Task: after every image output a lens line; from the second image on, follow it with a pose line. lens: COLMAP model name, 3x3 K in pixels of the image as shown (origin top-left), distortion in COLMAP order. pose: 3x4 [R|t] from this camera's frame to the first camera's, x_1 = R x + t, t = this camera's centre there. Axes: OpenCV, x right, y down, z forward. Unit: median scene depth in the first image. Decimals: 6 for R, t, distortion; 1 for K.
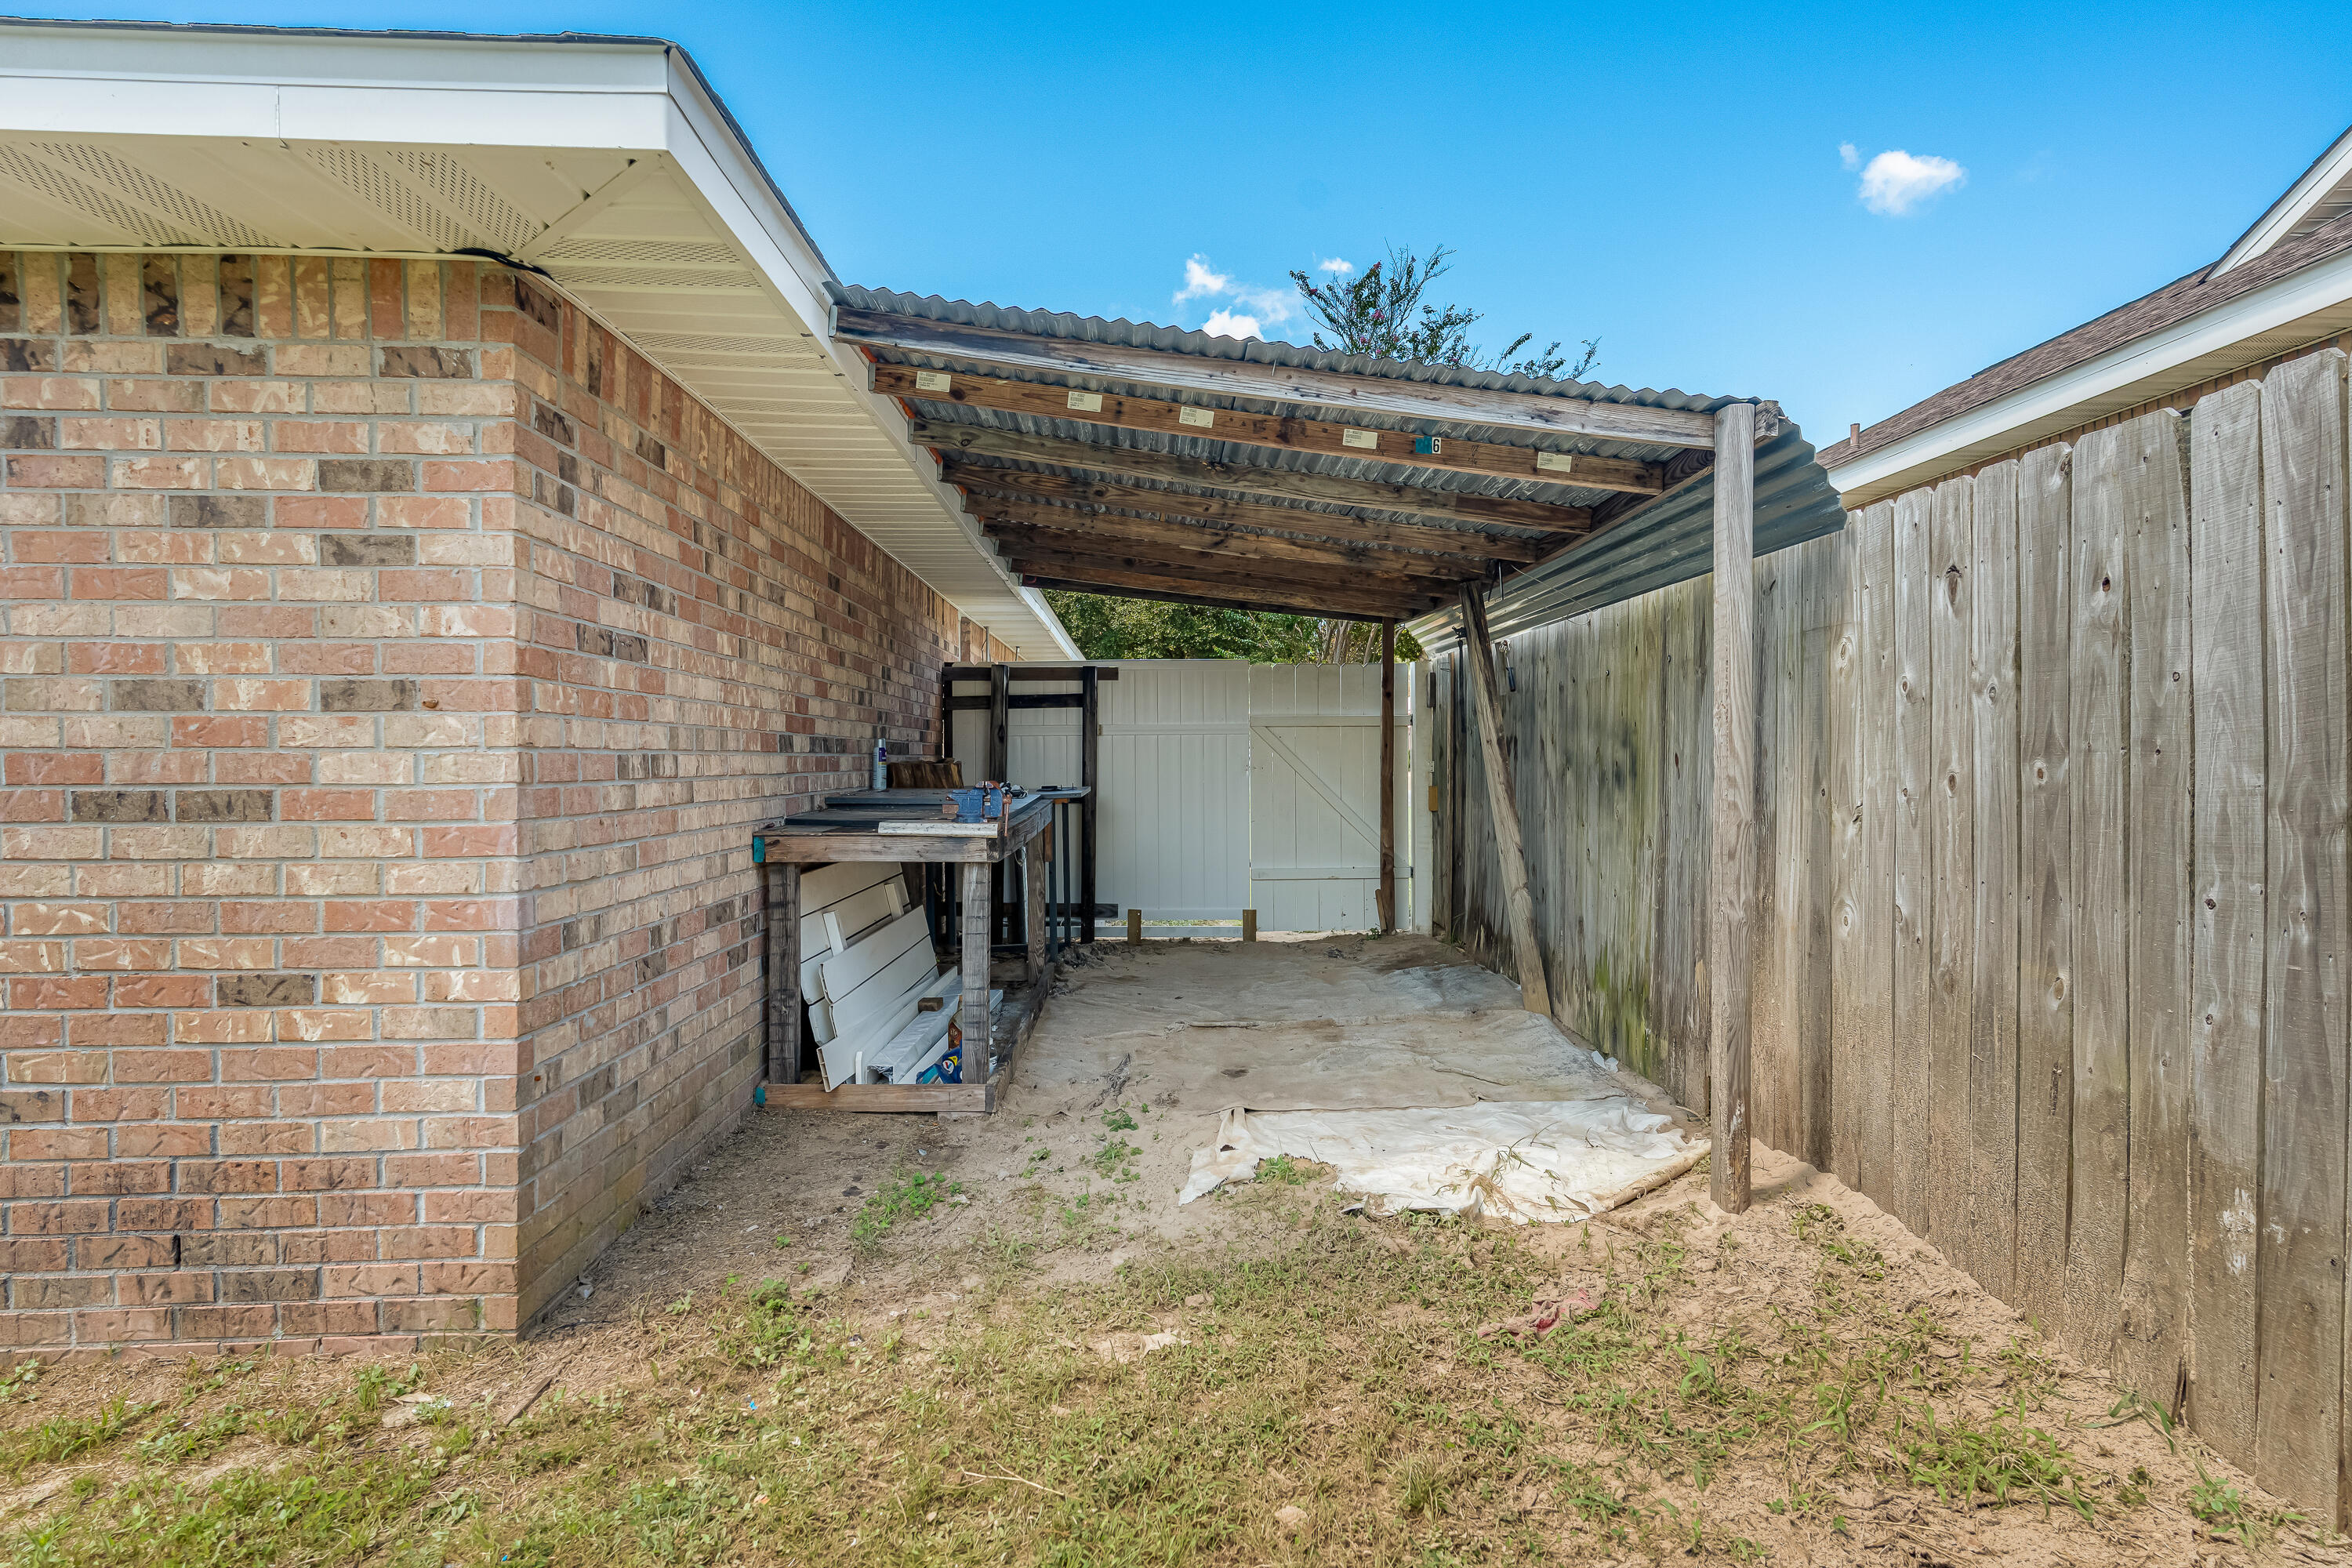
lens RADIAL K [[1237.1, 0, 1179.1], [0, 1237.1, 769.8], [0, 0, 1]] dist [0.007651, 0.001068]
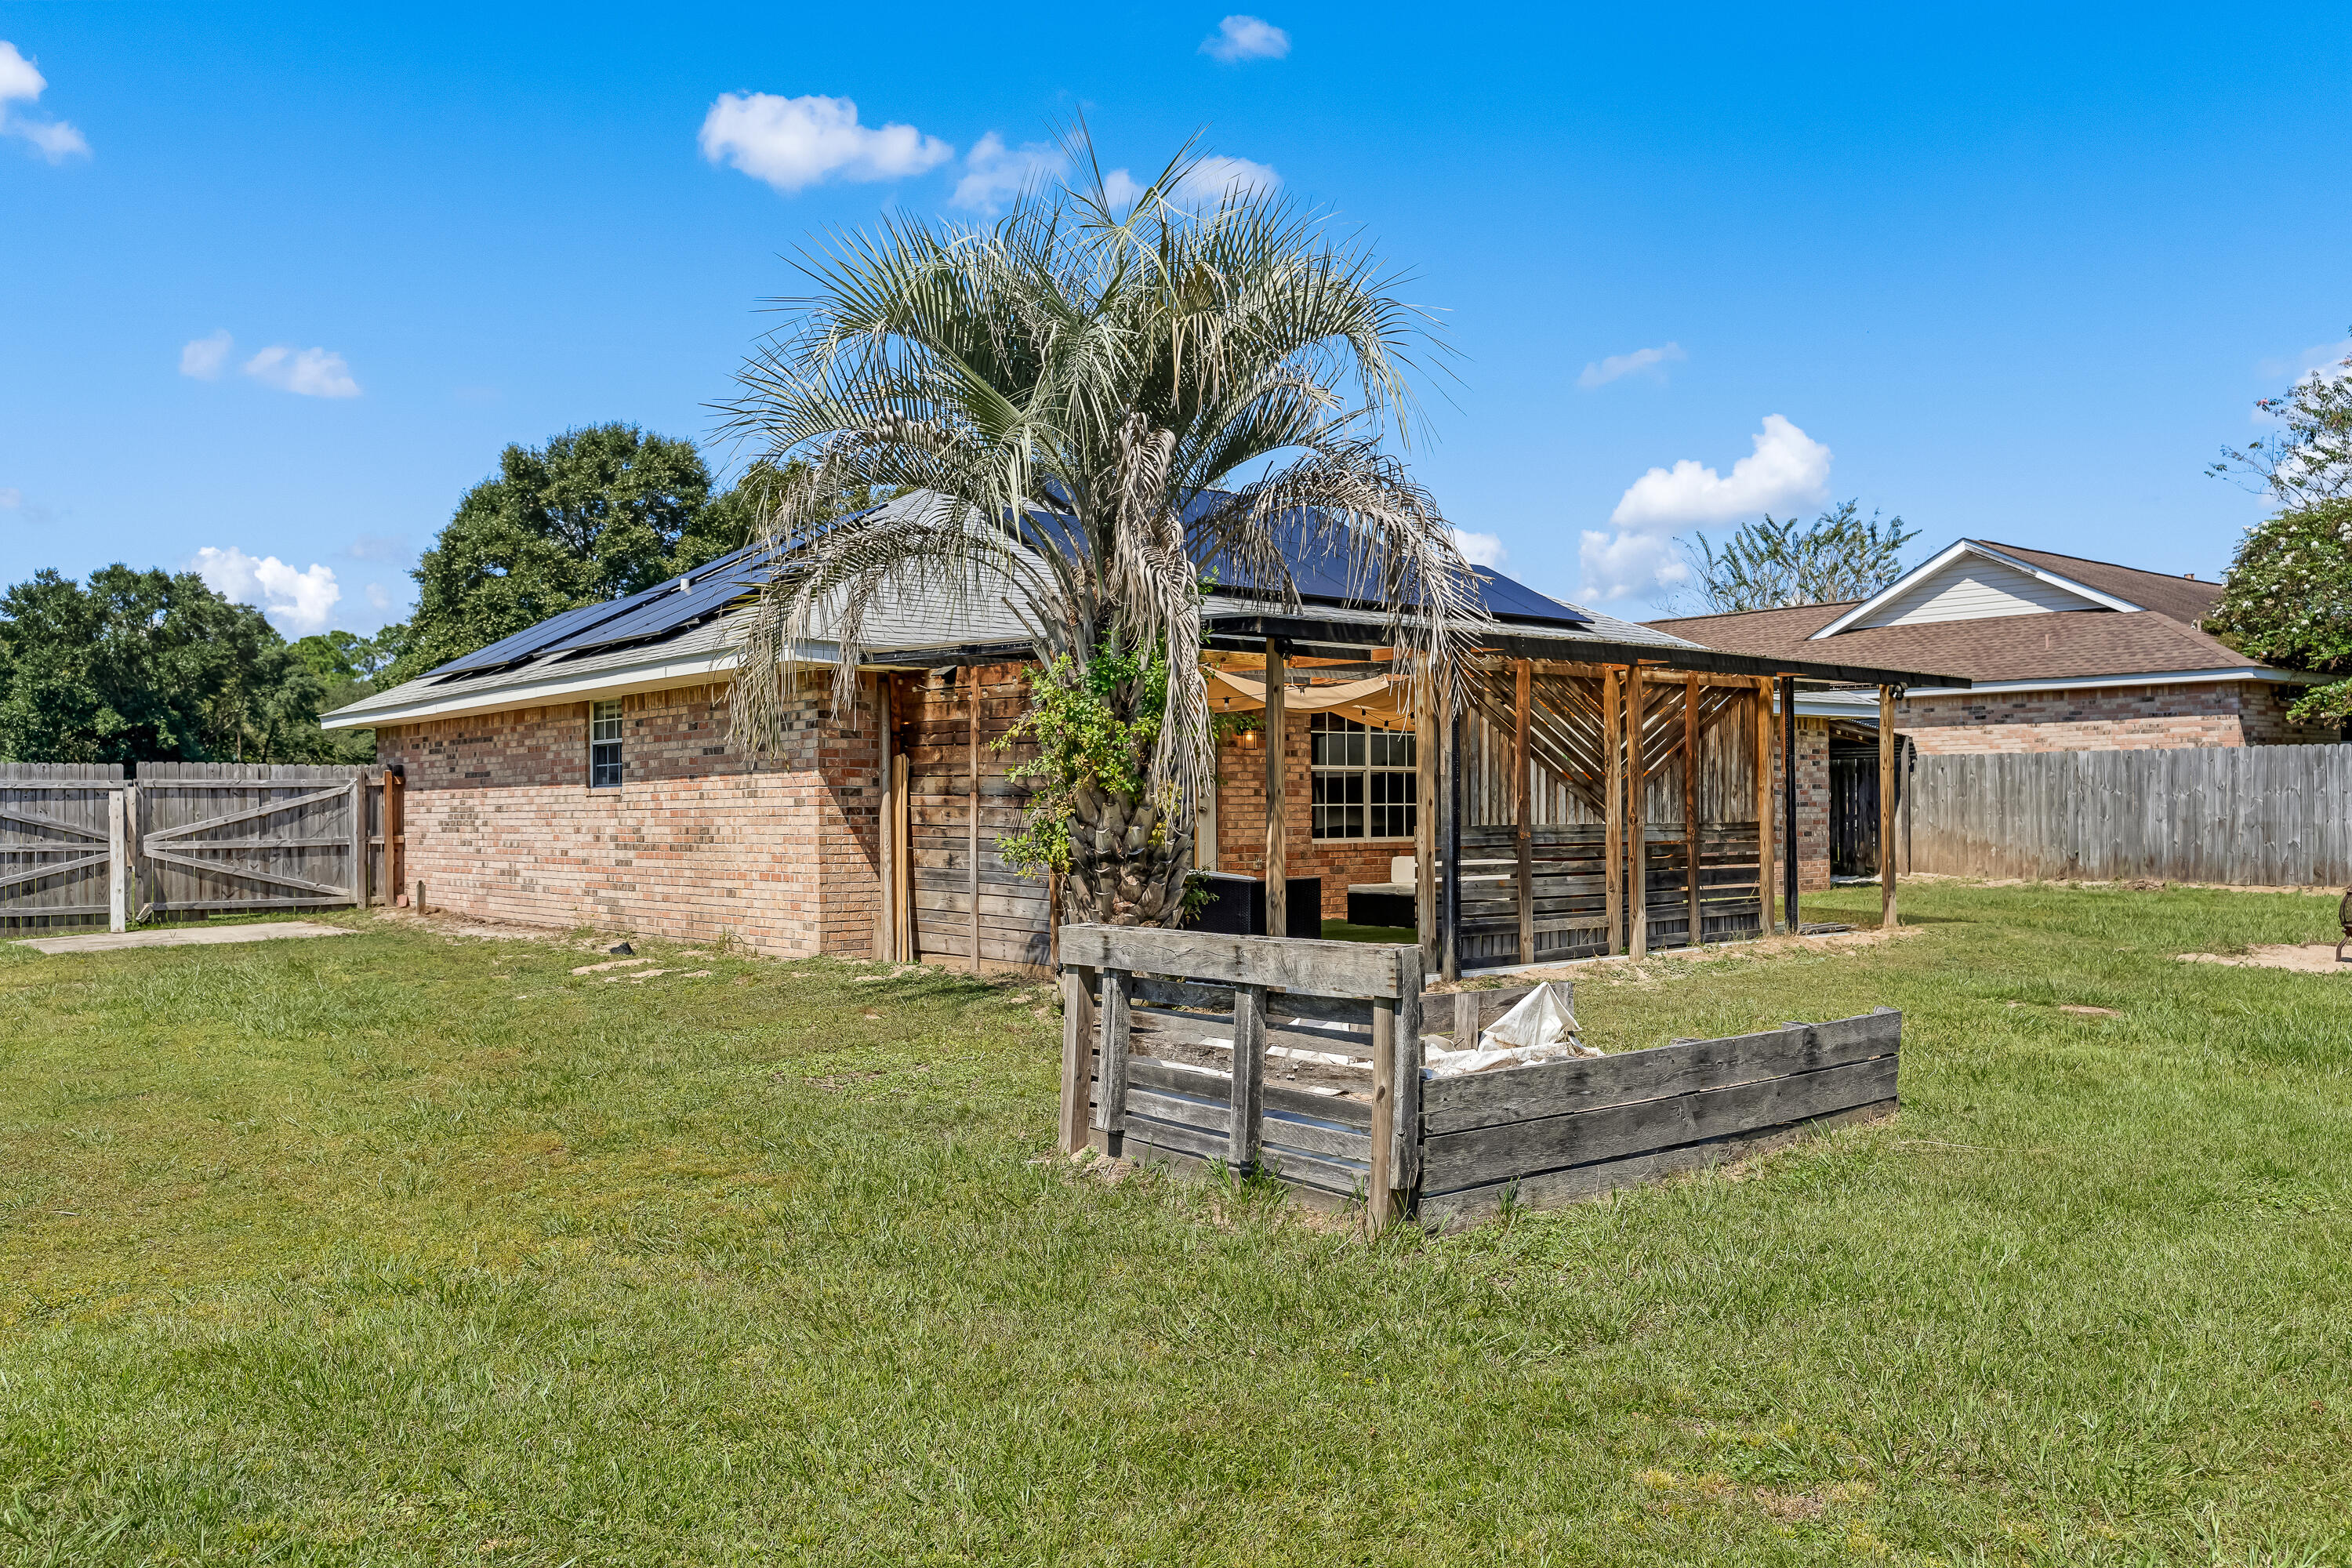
lens RADIAL K [[1806.5, 0, 1181.0], [0, 1806.5, 781.7], [0, 0, 1]] dist [0.010485, -0.000532]
pose [[0.785620, 0.005788, 0.618683, -8.819599], [0.013140, 0.999575, -0.026036, 0.109822], [-0.618570, 0.028584, 0.785209, -4.188205]]
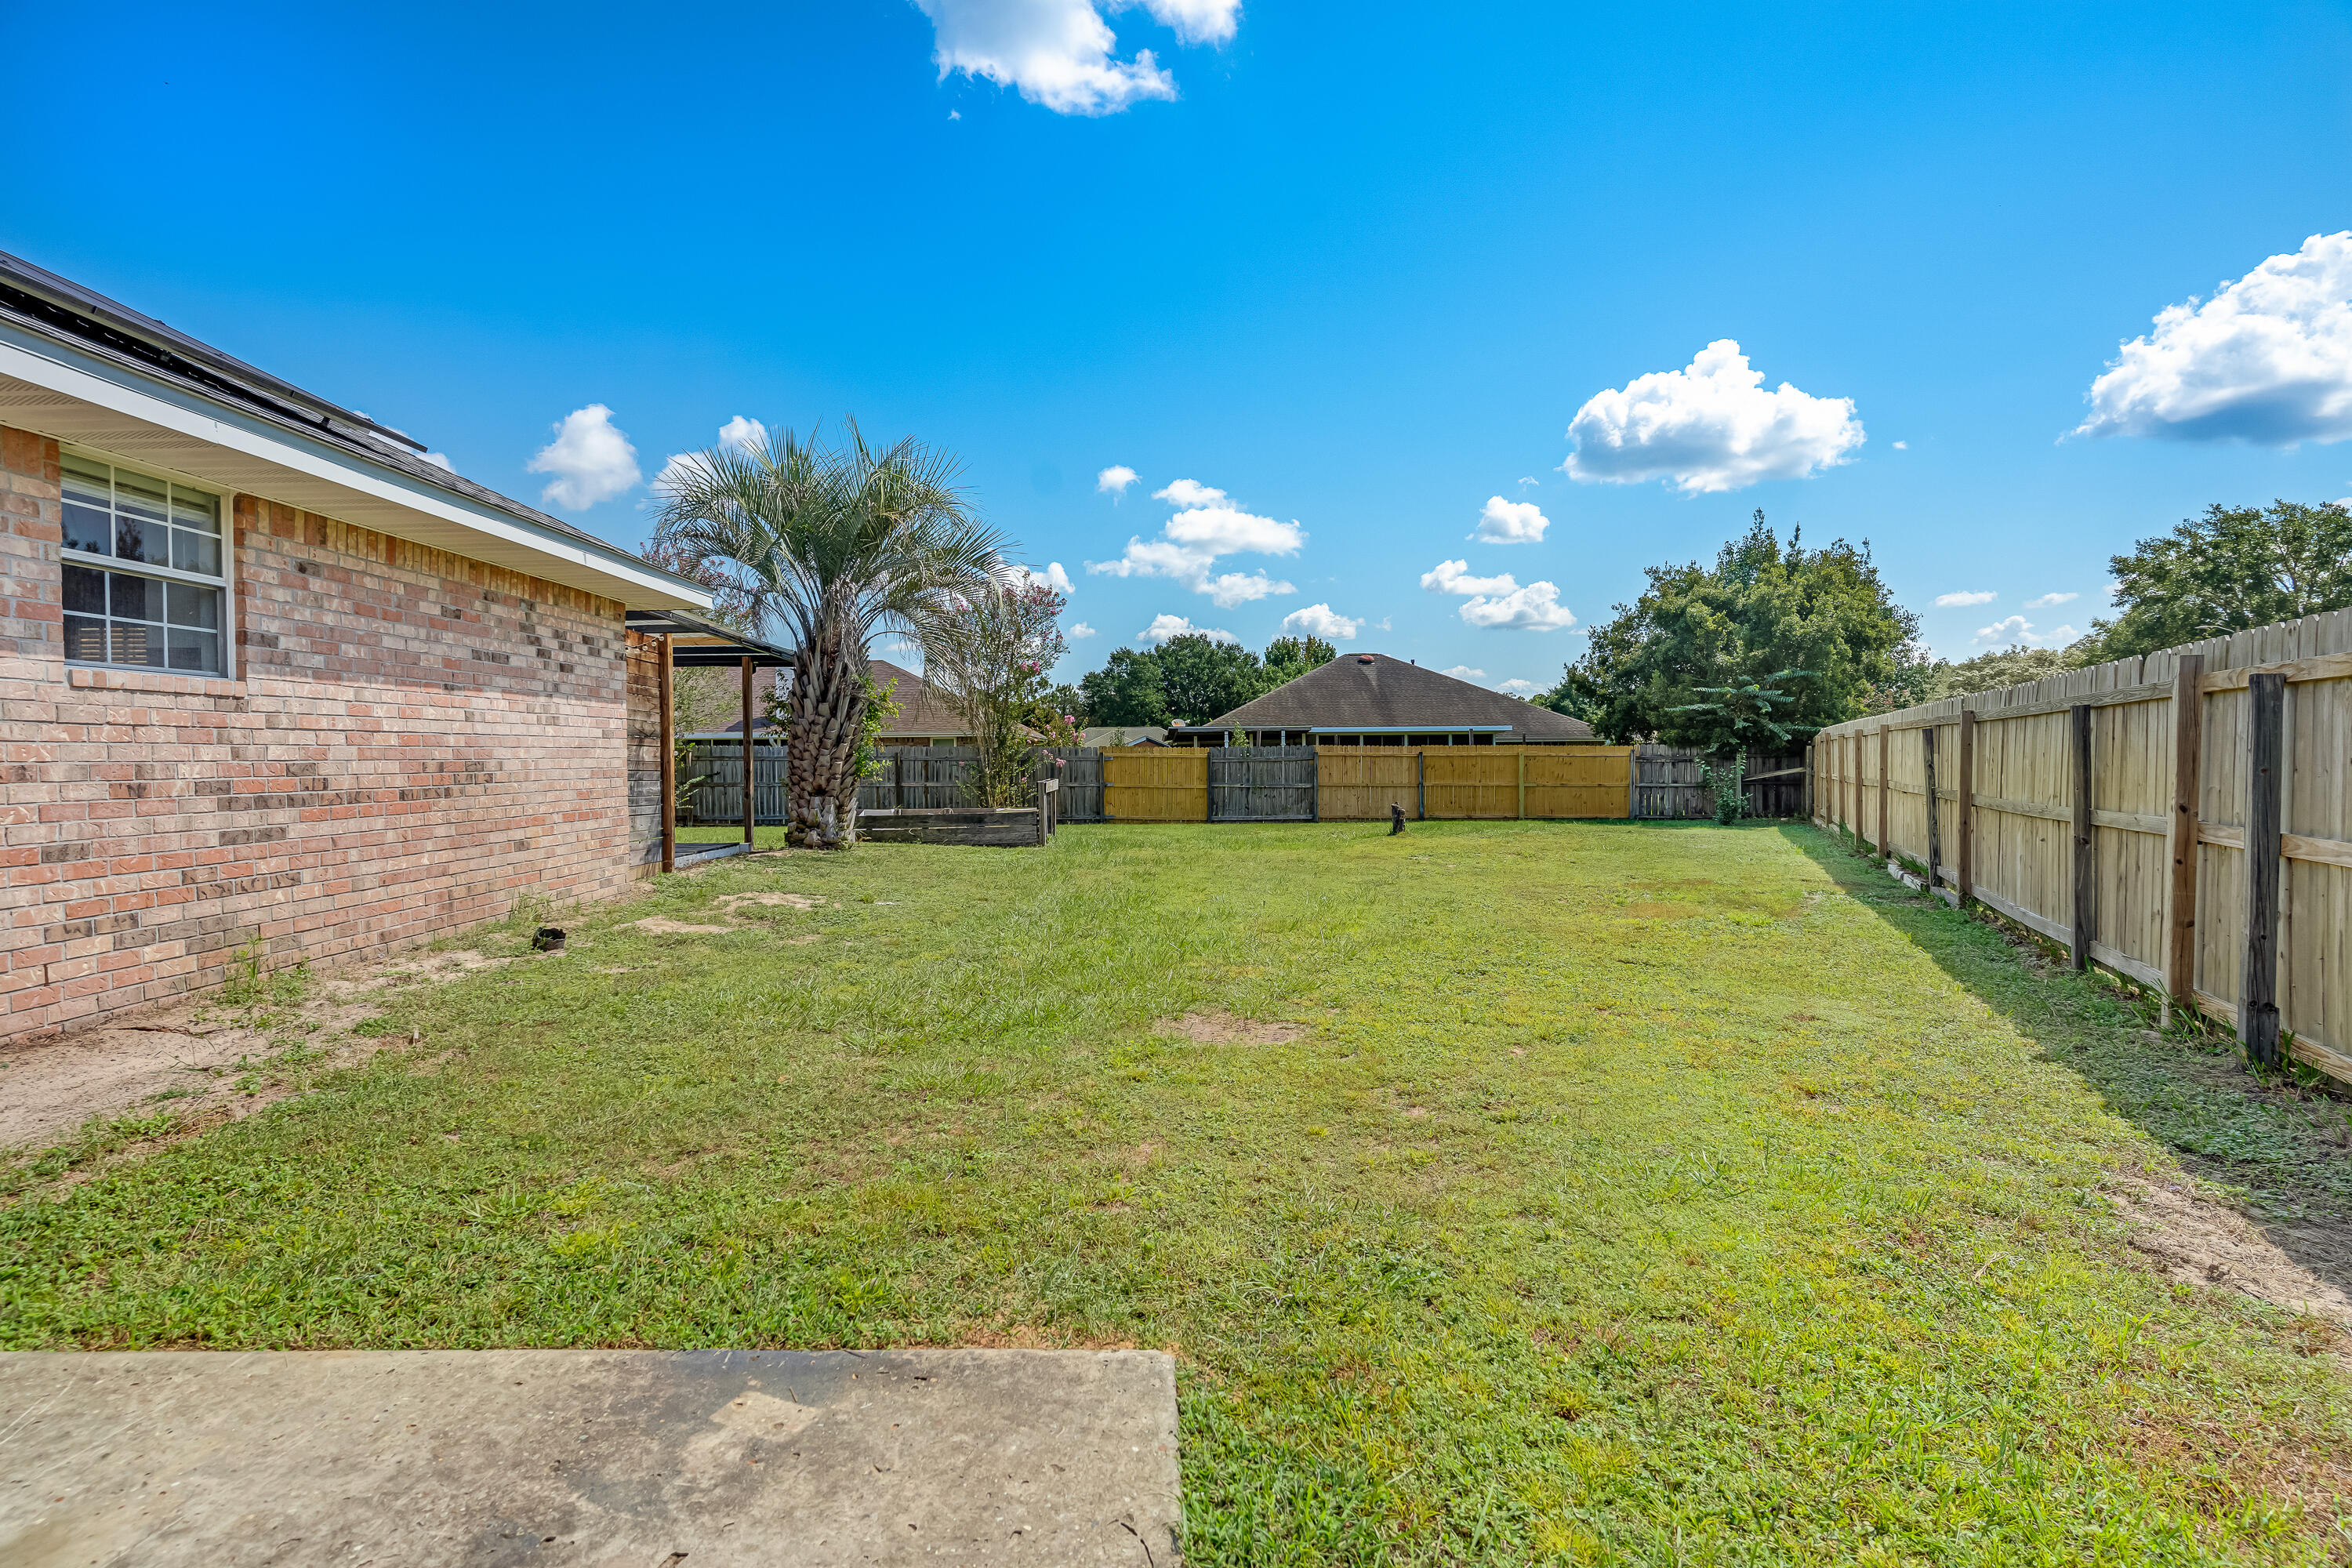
lens RADIAL K [[1126.0, 0, 1176.5], [0, 1126.0, 785.7], [0, 0, 1]] dist [0.002183, 0.001143]
pose [[-0.999811, 0.016249, 0.010702, -8.002535], [0.016634, 0.999177, 0.037006, 0.069569], [-0.010092, 0.037177, -0.999258, 4.394160]]
